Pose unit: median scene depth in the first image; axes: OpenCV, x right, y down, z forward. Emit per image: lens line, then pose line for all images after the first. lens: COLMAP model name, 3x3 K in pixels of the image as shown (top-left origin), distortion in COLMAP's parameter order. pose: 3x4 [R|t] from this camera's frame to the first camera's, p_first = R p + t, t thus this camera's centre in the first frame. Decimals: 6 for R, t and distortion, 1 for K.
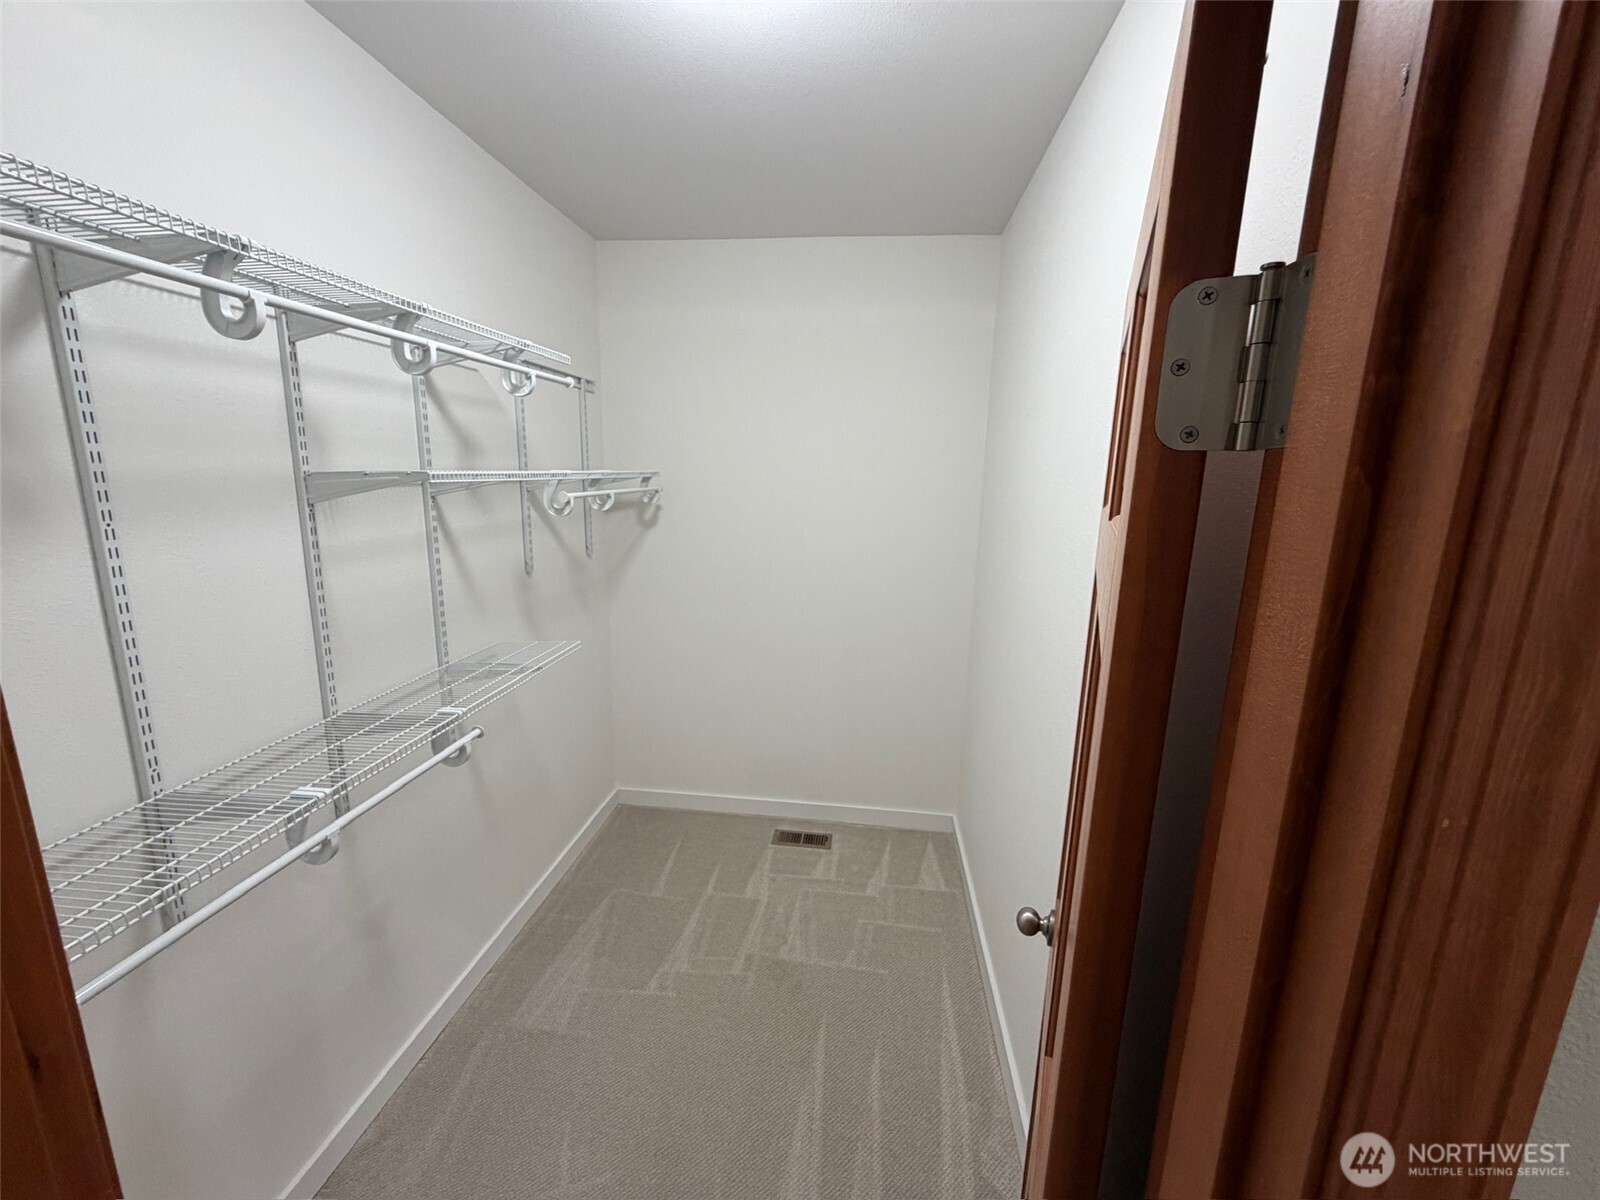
lens RADIAL K [[639.0, 0, 793.6], [0, 639.0, 600.2], [0, 0, 1]] dist [-0.001751, 0.000119]
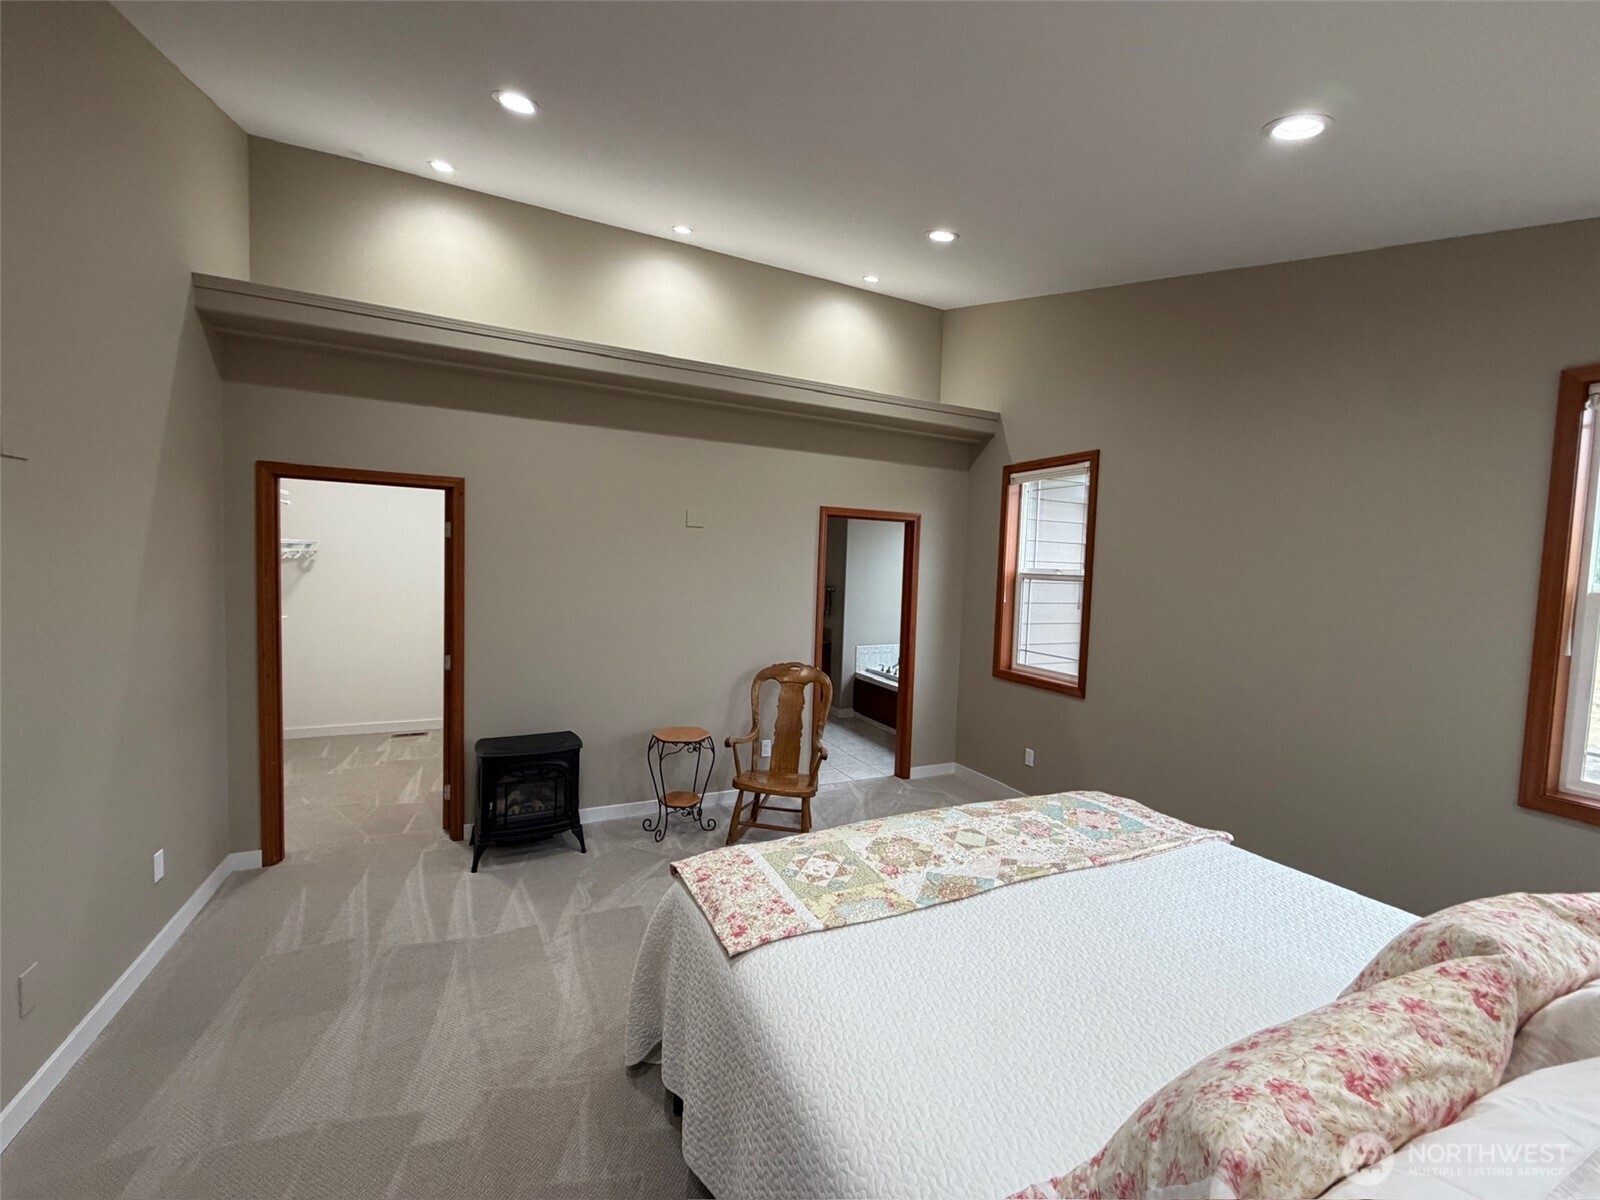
lens RADIAL K [[639.0, 0, 793.6], [0, 639.0, 600.2], [0, 0, 1]] dist [-0.001751, 0.000119]
pose [[0.846478, -0.021520, 0.531988, -0.022549], [0.088509, 0.990968, -0.100745, 0.276531], [-0.525015, 0.132364, 0.840737, -1.261985]]
